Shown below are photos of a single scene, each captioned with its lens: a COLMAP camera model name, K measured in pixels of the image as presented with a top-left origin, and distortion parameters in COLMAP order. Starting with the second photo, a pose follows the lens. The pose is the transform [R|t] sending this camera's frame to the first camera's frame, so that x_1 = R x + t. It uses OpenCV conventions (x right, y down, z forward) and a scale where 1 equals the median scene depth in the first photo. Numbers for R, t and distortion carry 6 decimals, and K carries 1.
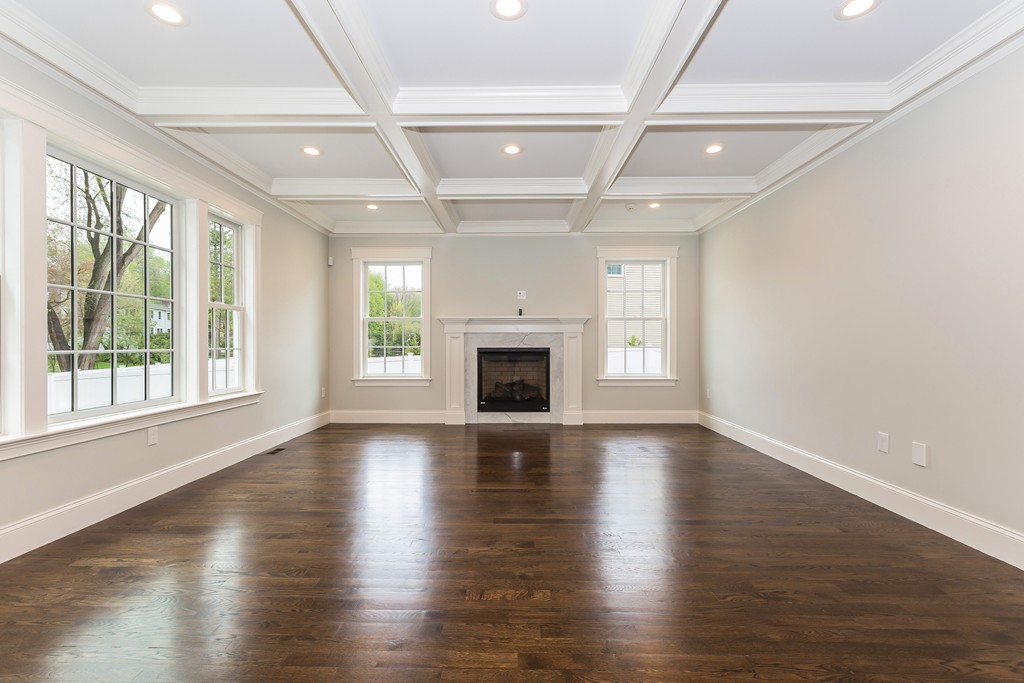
lens RADIAL K [[457.3, 0, 507.7], [0, 457.3, 347.9], [0, 0, 1]] dist [0.003698, 0.000041]
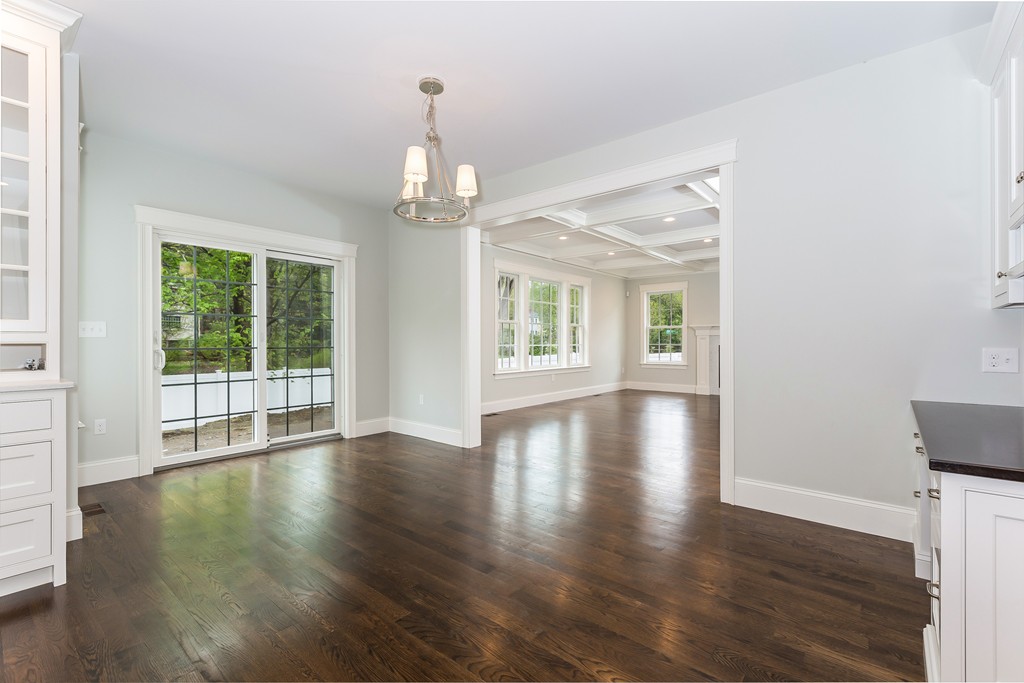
lens RADIAL K [[457.3, 0, 504.1], [0, 457.3, 340.0], [0, 0, 1]] dist [0.003698, 0.000041]
pose [[0.771696, -0.002521, -0.635987, 0.350070], [-0.005463, 0.999929, -0.010592, 0.002610], [0.635968, 0.011648, 0.771627, -0.625479]]
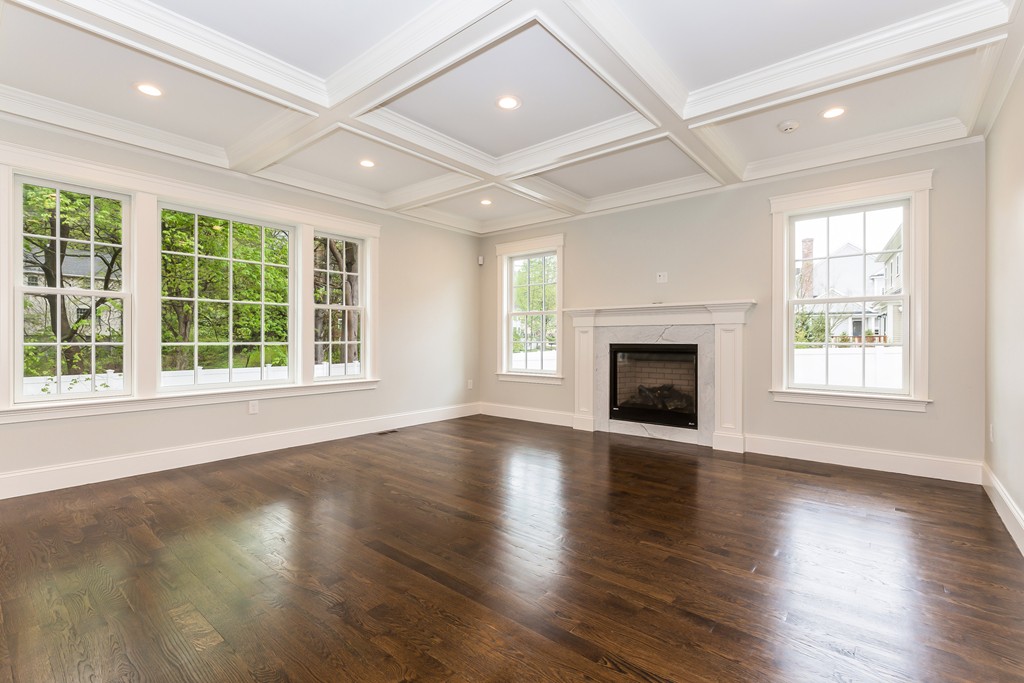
lens RADIAL K [[457.3, 0, 512.4], [0, 457.3, 344.9], [0, 0, 1]] dist [0.003698, 0.000041]
pose [[0.777119, 0.008681, -0.629294, 0.331903], [-0.004828, 0.999958, 0.007832, -0.003560], [0.629336, -0.003048, 0.777128, 0.224924]]
